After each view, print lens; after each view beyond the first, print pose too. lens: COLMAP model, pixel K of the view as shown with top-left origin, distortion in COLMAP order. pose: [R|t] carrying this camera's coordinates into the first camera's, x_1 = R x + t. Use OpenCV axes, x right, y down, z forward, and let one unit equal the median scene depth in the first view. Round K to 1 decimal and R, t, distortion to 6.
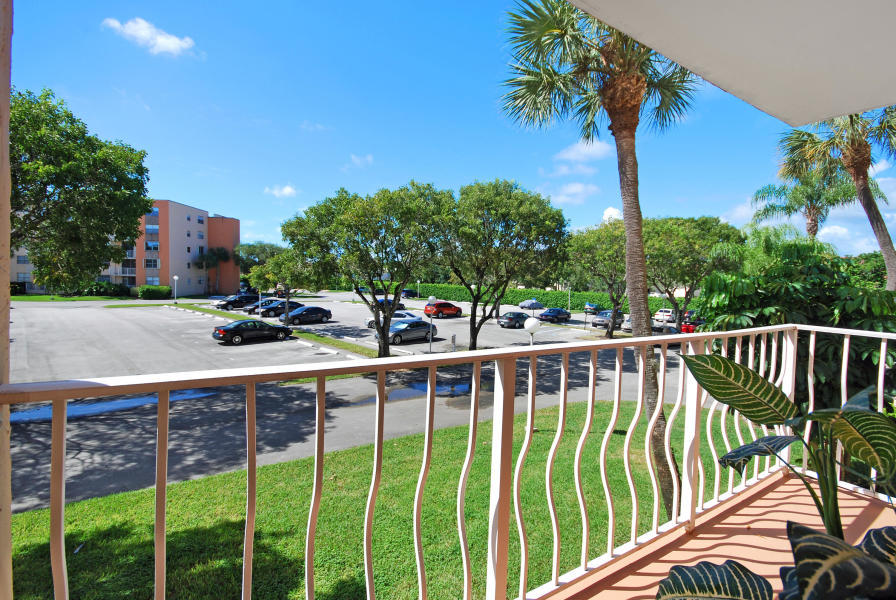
lens RADIAL K [[412.7, 0, 455.1], [0, 412.7, 297.7], [0, 0, 1]] dist [0.003269, 0.000341]
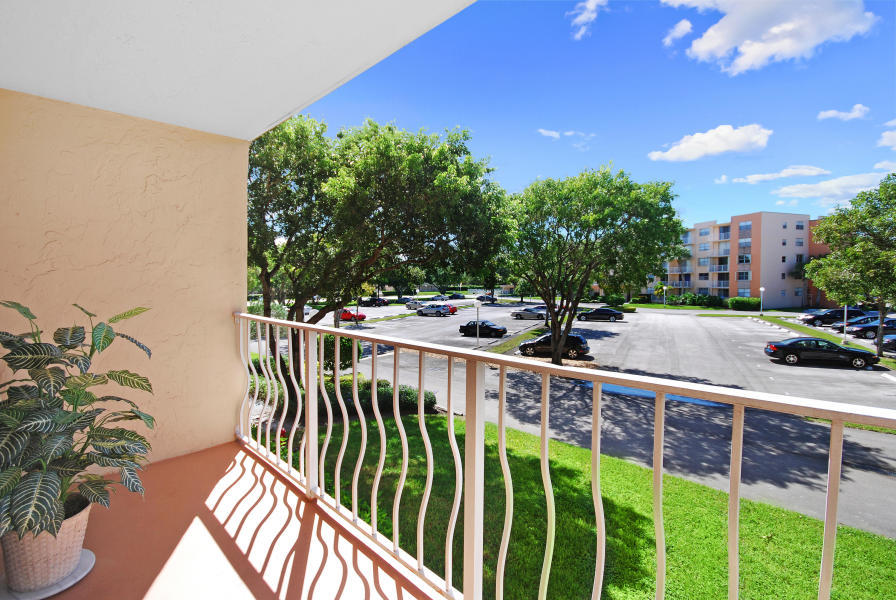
lens RADIAL K [[412.7, 0, 455.9], [0, 412.7, 299.3], [0, 0, 1]] dist [0.003269, 0.000341]
pose [[0.233610, 0.009812, -0.972281, 0.153573], [-0.034811, 0.999392, 0.001721, -0.001495], [0.971707, 0.033444, 0.233809, 0.095682]]
